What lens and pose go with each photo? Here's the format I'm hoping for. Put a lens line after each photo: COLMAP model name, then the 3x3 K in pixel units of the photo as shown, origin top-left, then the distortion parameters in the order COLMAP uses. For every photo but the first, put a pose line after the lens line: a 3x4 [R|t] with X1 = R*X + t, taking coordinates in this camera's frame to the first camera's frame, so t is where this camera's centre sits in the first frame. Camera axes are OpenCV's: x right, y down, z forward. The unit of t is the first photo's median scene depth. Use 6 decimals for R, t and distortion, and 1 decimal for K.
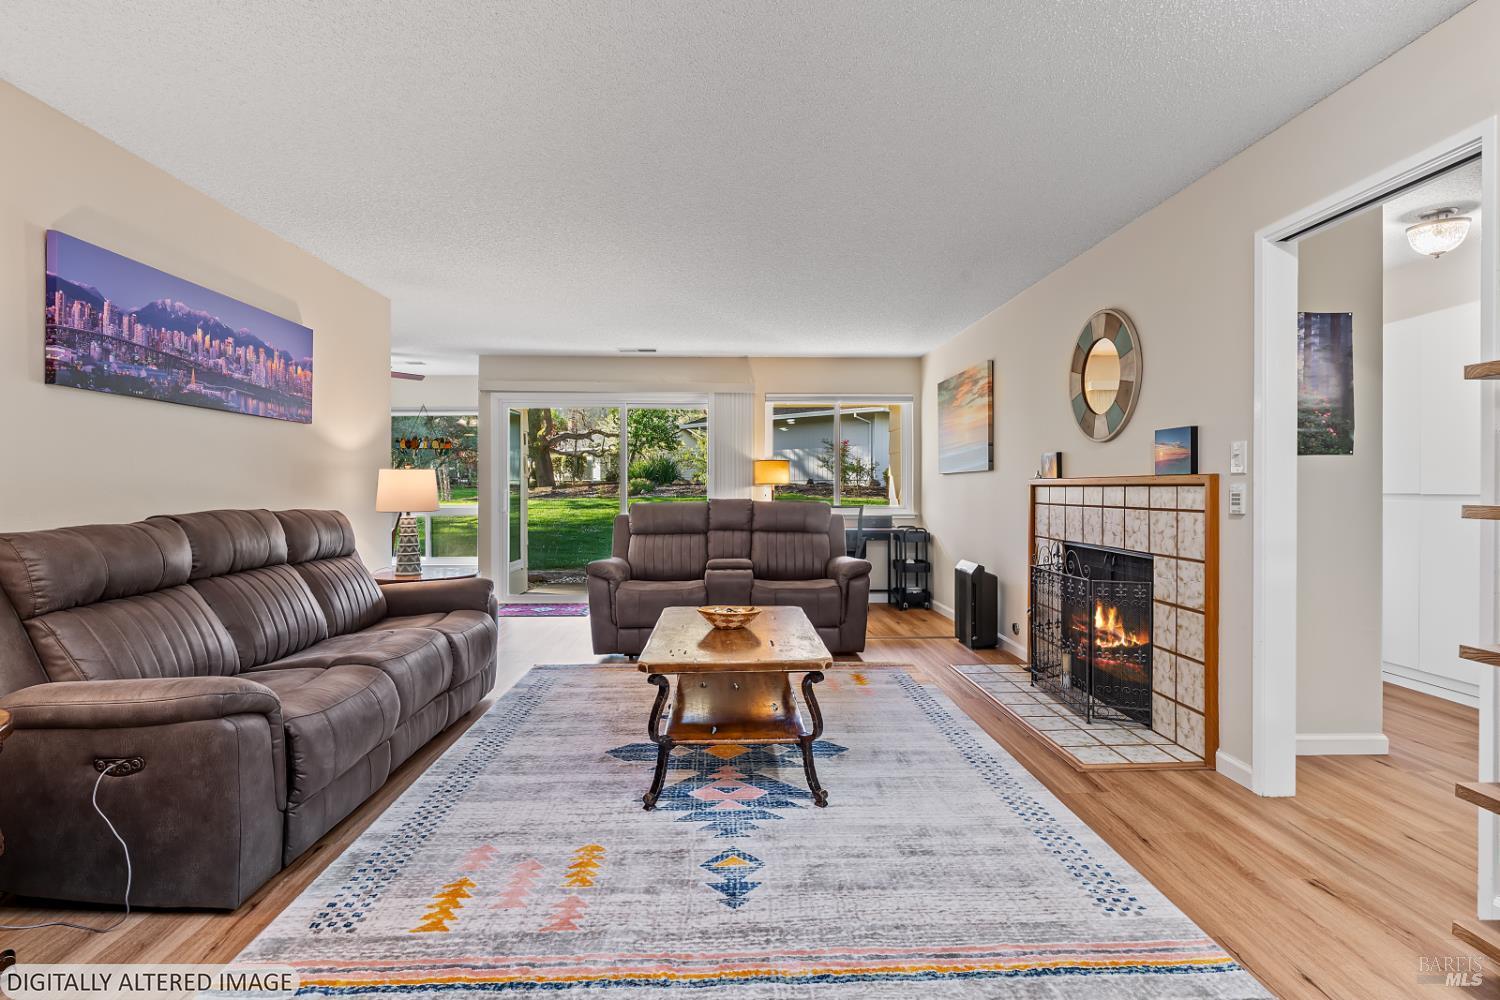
lens RADIAL K [[699.2, 0, 717.5], [0, 699.2, 483.1], [0, 0, 1]] dist [-0.005498, 0.002512]
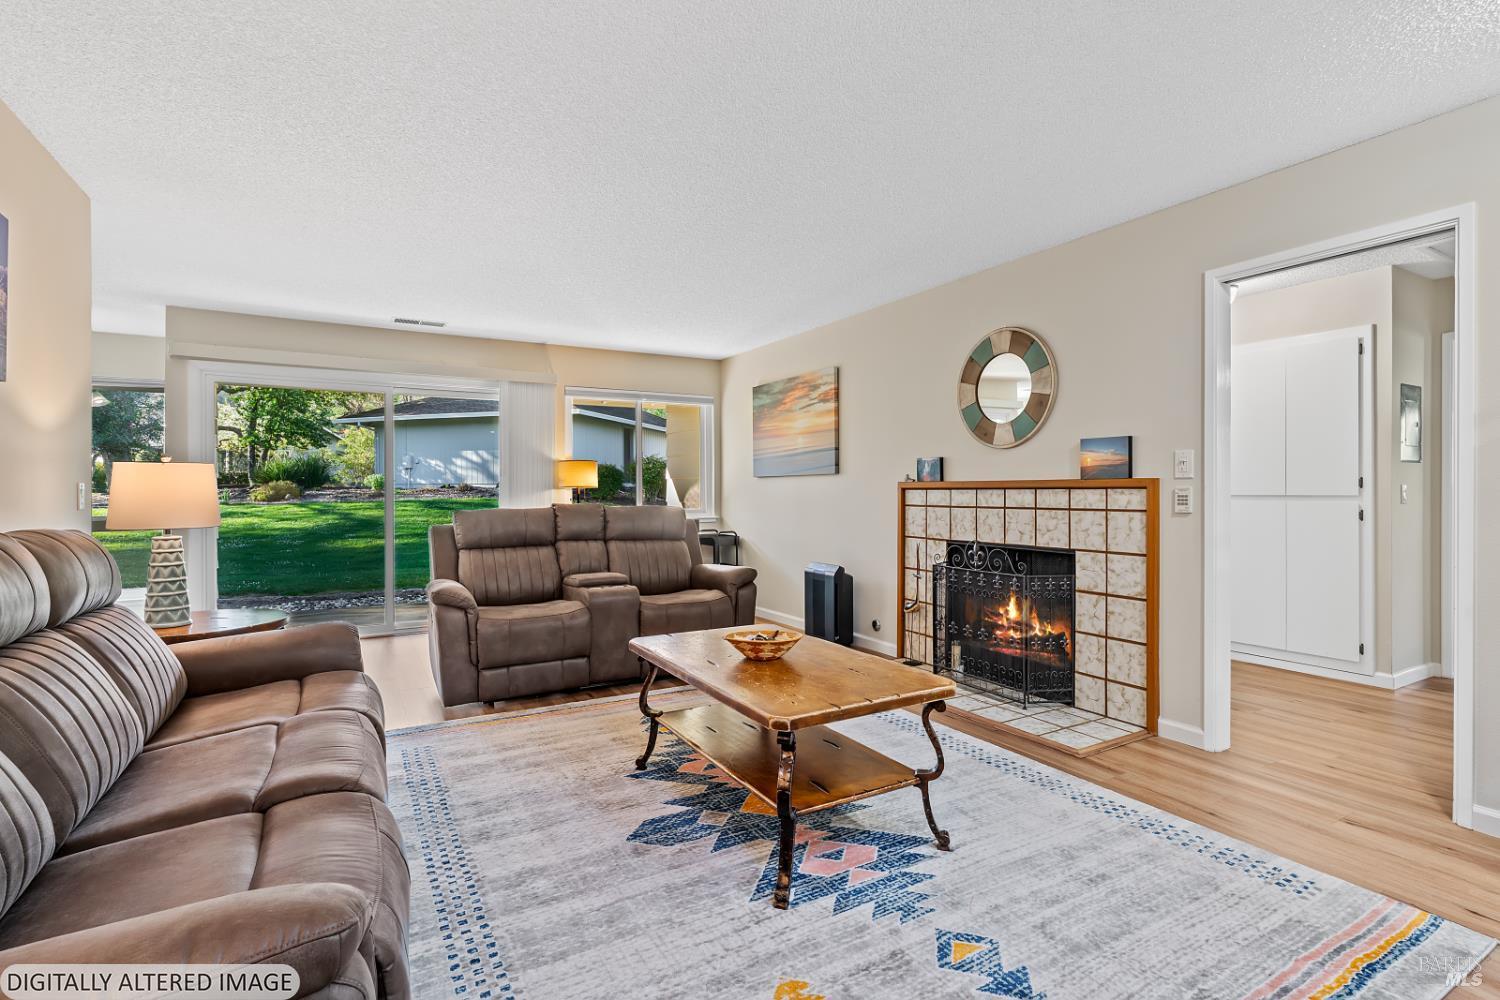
lens RADIAL K [[699.2, 0, 714.6], [0, 699.2, 489.4], [0, 0, 1]] dist [-0.005498, 0.002512]
pose [[0.889733, -0.000463, 0.456480, -0.383937], [-0.001388, 0.999992, 0.003719, 0.001655], [-0.456478, -0.003943, 0.889726, 0.258853]]
